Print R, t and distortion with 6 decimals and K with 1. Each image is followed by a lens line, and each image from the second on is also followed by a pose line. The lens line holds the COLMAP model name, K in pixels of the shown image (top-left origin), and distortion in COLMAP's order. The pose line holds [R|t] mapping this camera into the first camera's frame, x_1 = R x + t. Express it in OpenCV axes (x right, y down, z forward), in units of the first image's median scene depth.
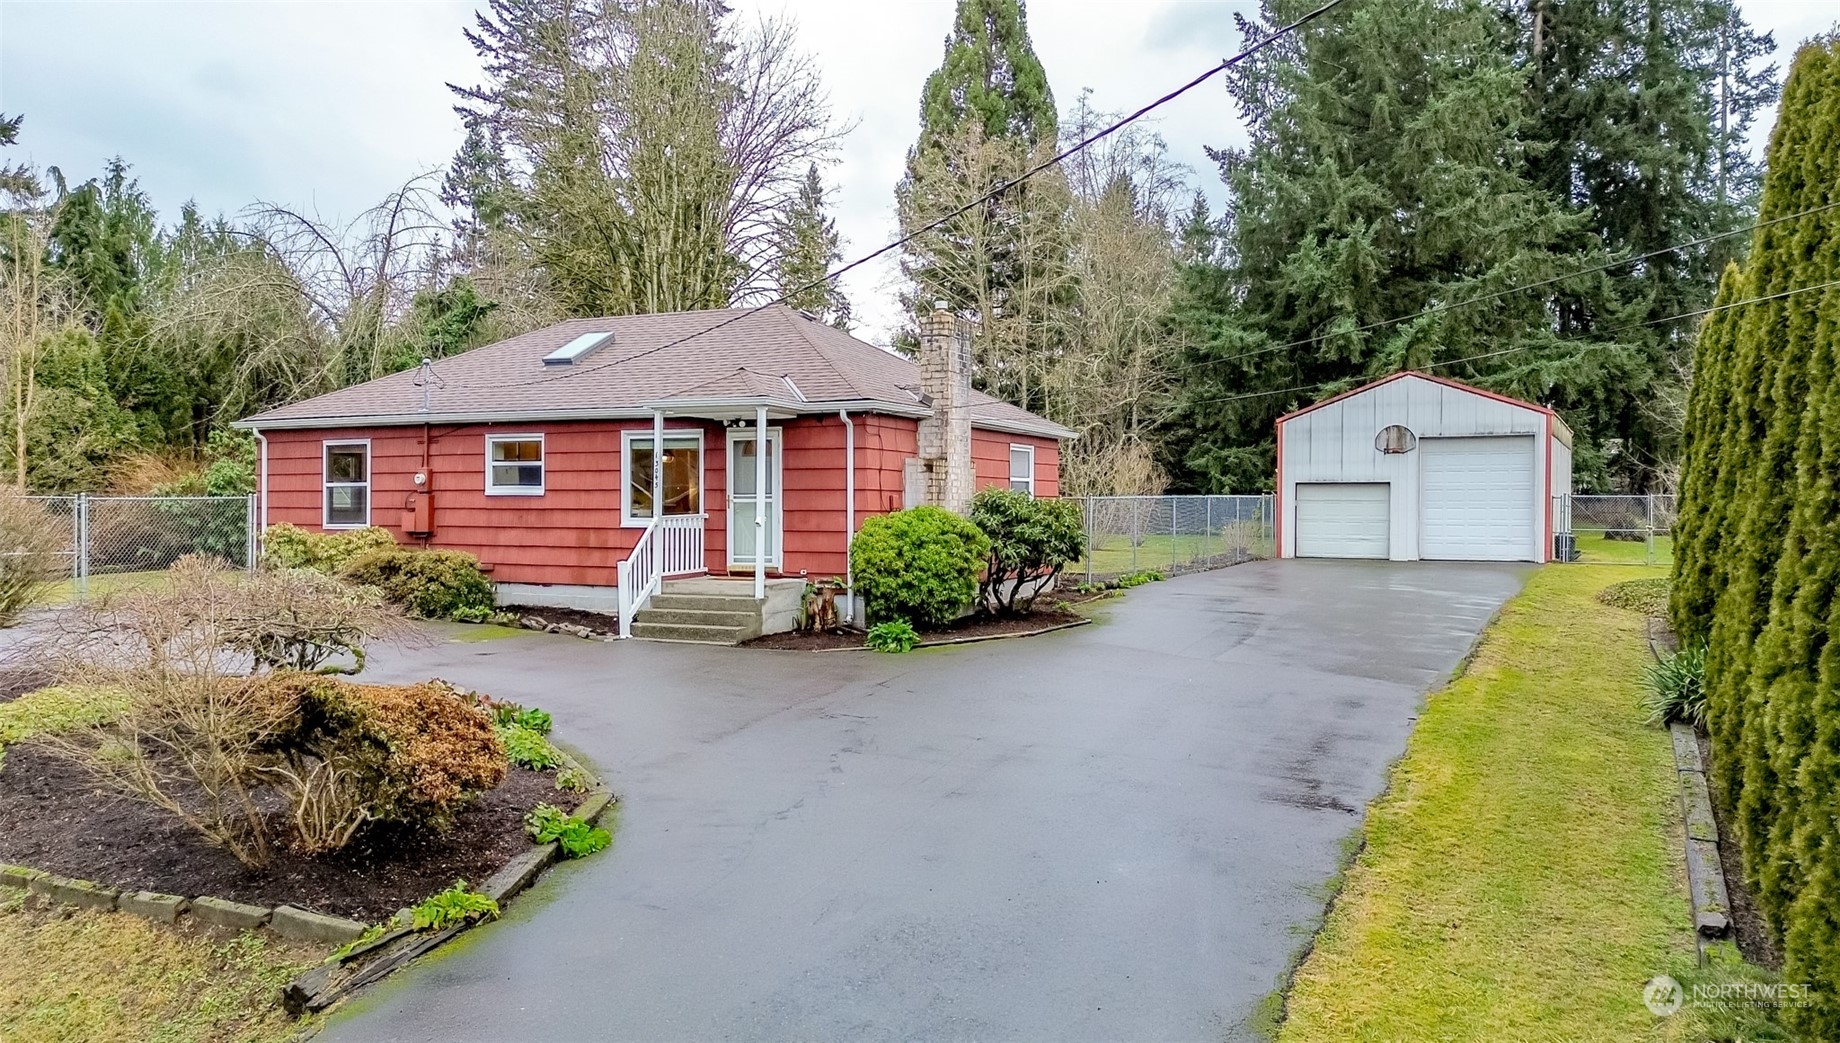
lens RADIAL K [[1309.3, 0, 924.7], [0, 1309.3, 509.3], [0, 0, 1]] dist [0.113534, -0.118479]
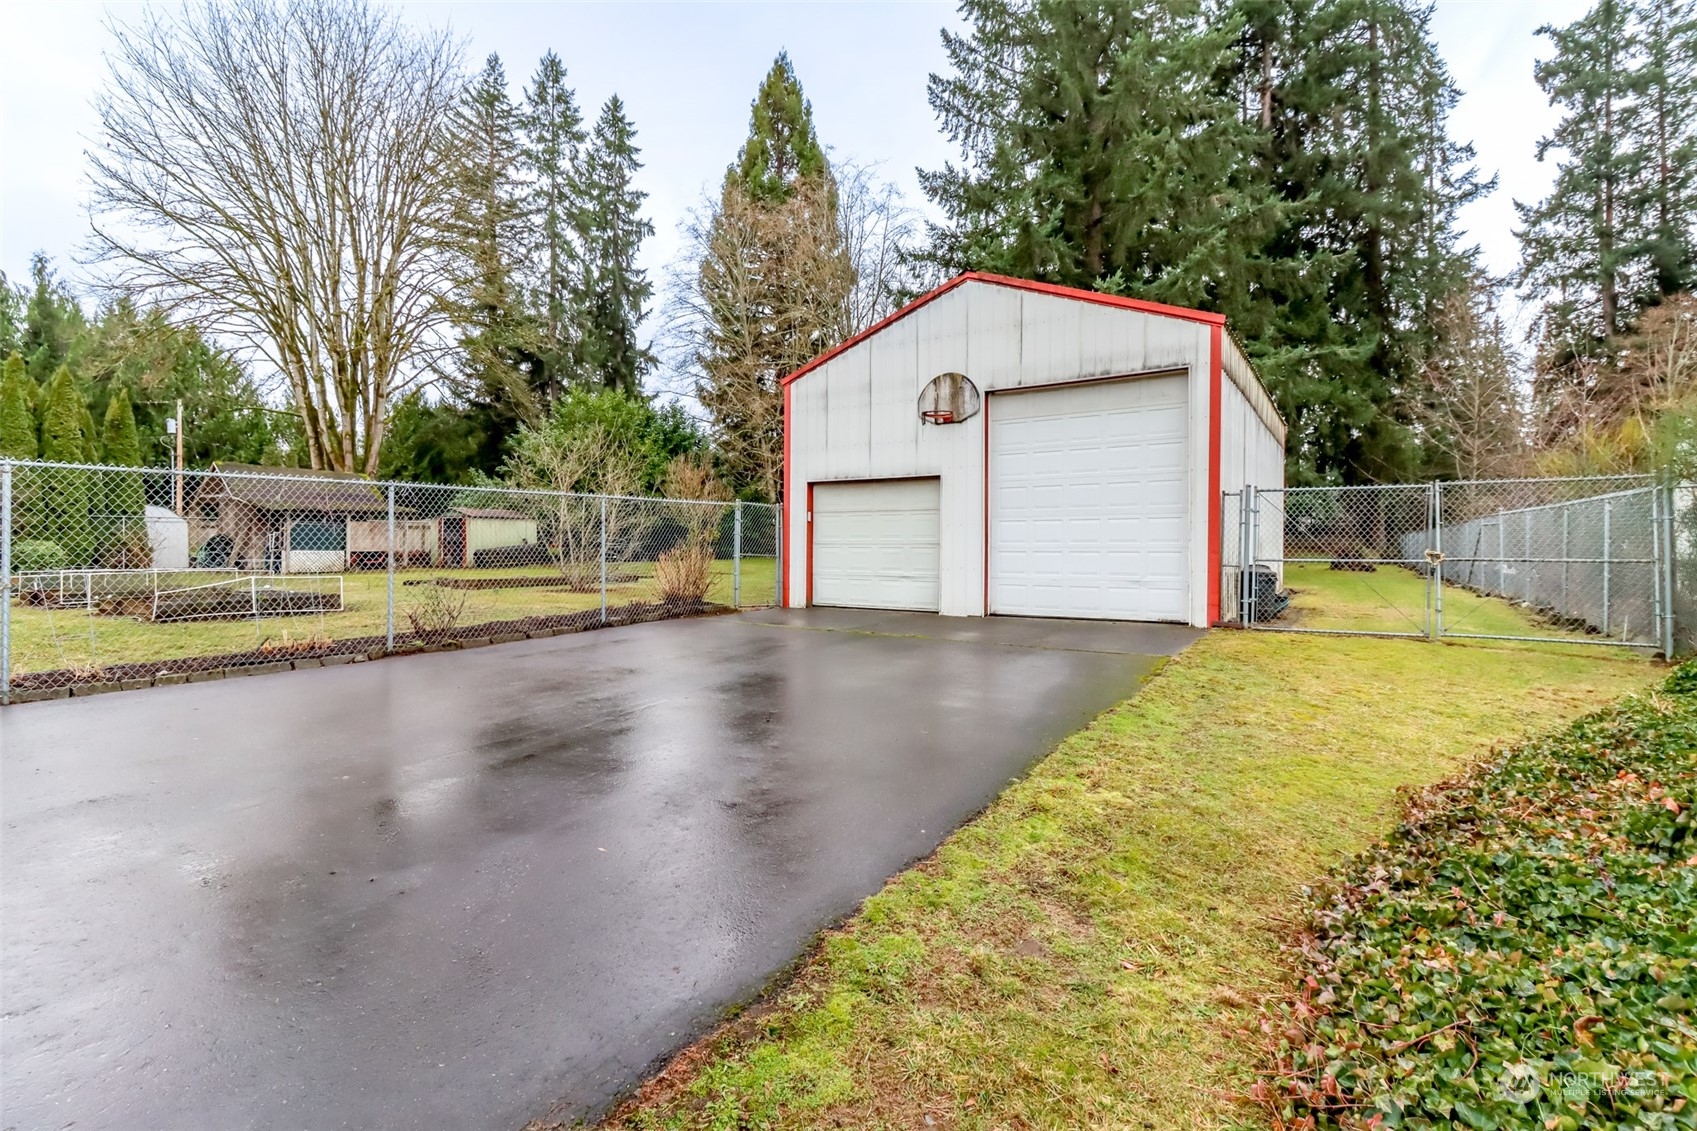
lens RADIAL K [[783.0, 0, 852.8], [0, 783.0, 553.3], [0, 0, 1]] dist [0.028224, -0.013844]
pose [[0.997294, -0.002692, -0.073461, 0.559167], [0.003202, 0.999972, 0.006829, 0.016714], [0.073440, -0.007046, 0.997275, 1.101176]]
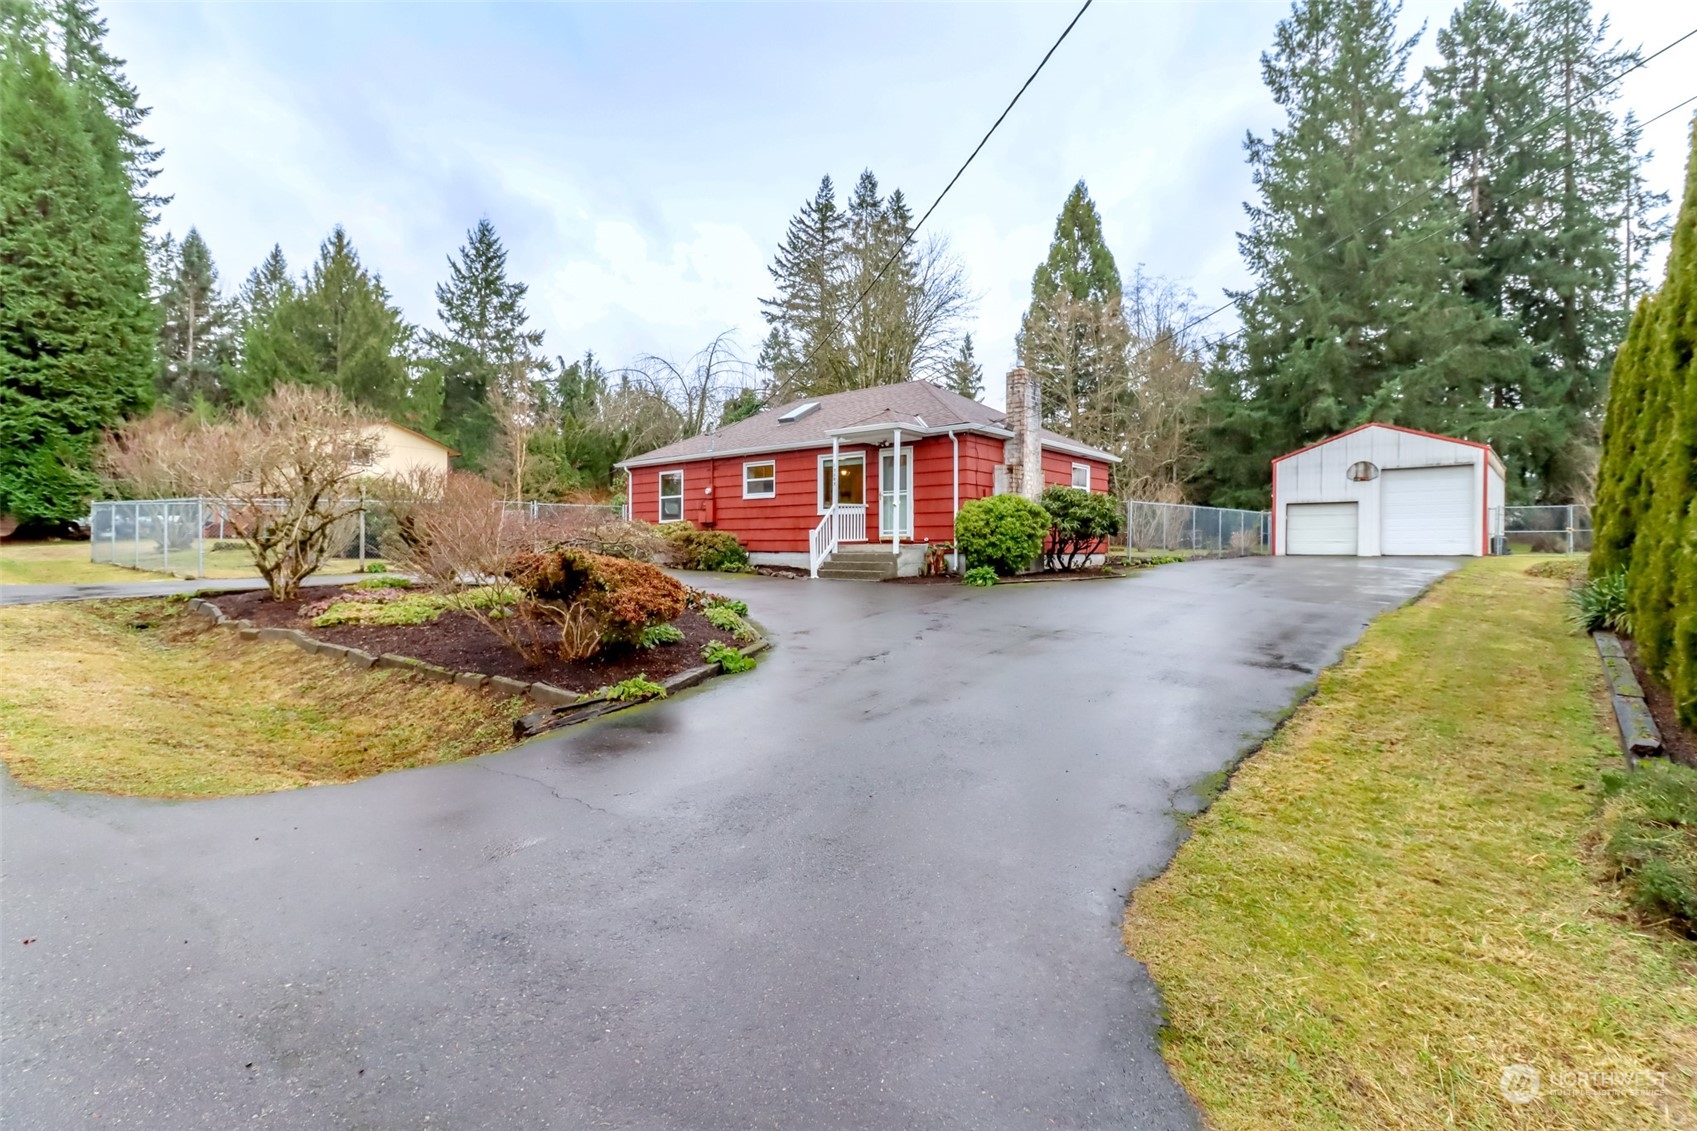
lens RADIAL K [[783.0, 0, 852.8], [0, 783.0, 553.3], [0, 0, 1]] dist [0.028224, -0.013844]
pose [[0.972241, 0.000765, -0.233980, 0.033365], [0.000551, 0.999984, 0.005558, 0.050897], [0.233981, -0.005533, 0.972225, 0.070571]]
